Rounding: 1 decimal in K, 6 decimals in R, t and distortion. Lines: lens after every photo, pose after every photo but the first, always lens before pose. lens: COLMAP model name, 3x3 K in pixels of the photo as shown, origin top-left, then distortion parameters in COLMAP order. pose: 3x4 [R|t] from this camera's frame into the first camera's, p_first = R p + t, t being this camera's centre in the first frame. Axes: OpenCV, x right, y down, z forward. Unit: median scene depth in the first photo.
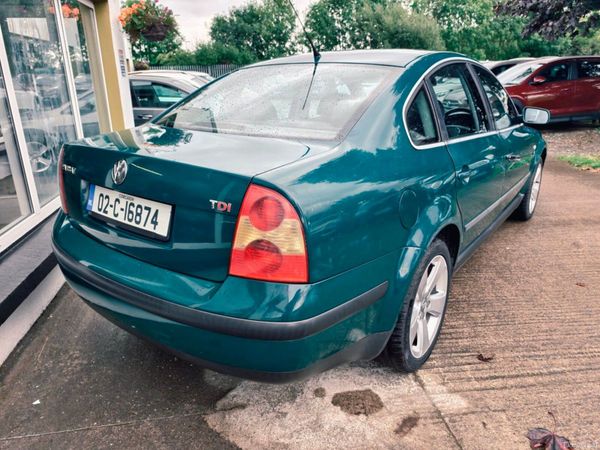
lens RADIAL K [[411.8, 0, 302.0], [0, 411.8, 243.8], [0, 0, 1]] dist [-0.000979, -0.004804]
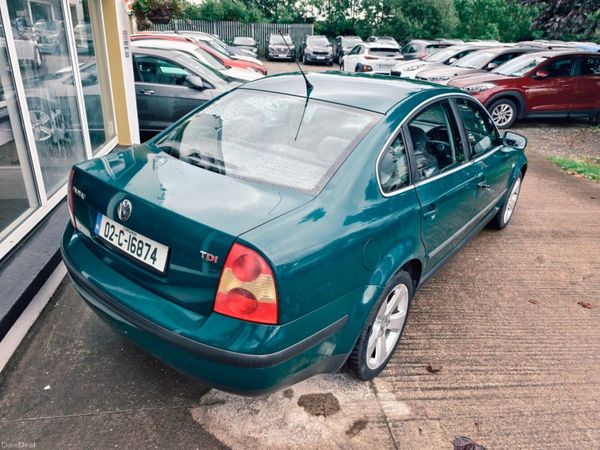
lens RADIAL K [[407.2, 0, 304.6], [0, 407.2, 247.2], [0, 0, 1]] dist [0.000840, -0.007836]
pose [[0.997514, 0.067660, 0.019682, 0.035229], [-0.069230, 0.993087, 0.094792, -0.159631], [-0.013132, -0.095919, 0.995303, -0.118335]]
